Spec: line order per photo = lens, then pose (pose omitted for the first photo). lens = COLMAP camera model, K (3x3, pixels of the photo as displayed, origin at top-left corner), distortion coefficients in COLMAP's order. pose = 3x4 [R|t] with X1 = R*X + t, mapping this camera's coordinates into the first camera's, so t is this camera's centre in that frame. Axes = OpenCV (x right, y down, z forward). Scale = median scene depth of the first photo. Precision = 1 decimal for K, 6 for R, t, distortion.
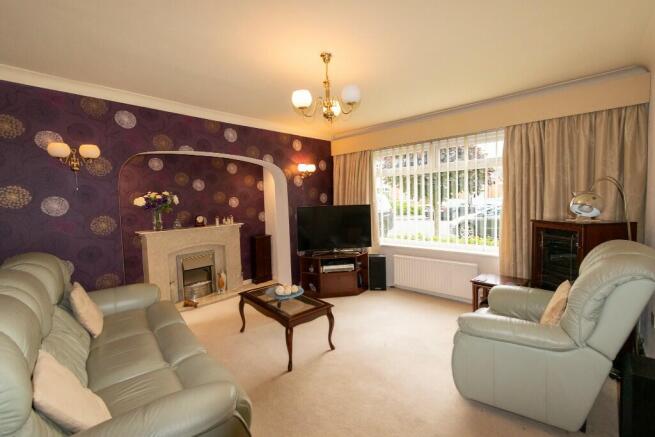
lens RADIAL K [[289.9, 0, 327.4], [0, 289.9, 215.0], [0, 0, 1]] dist [0.003005, 0.000298]
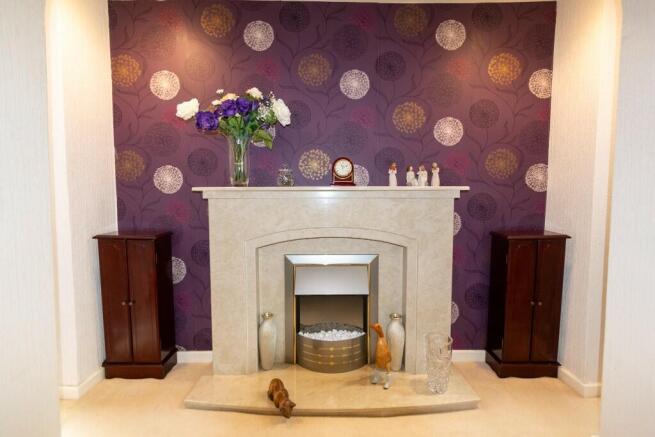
lens RADIAL K [[289.9, 0, 329.1], [0, 289.9, 220.8], [0, 0, 1]] dist [0.003005, 0.000298]
pose [[0.682917, 0.071639, -0.726975, -0.162124], [-0.059648, 0.997325, 0.042246, 0.062842], [0.728057, 0.014512, 0.685363, 0.678831]]
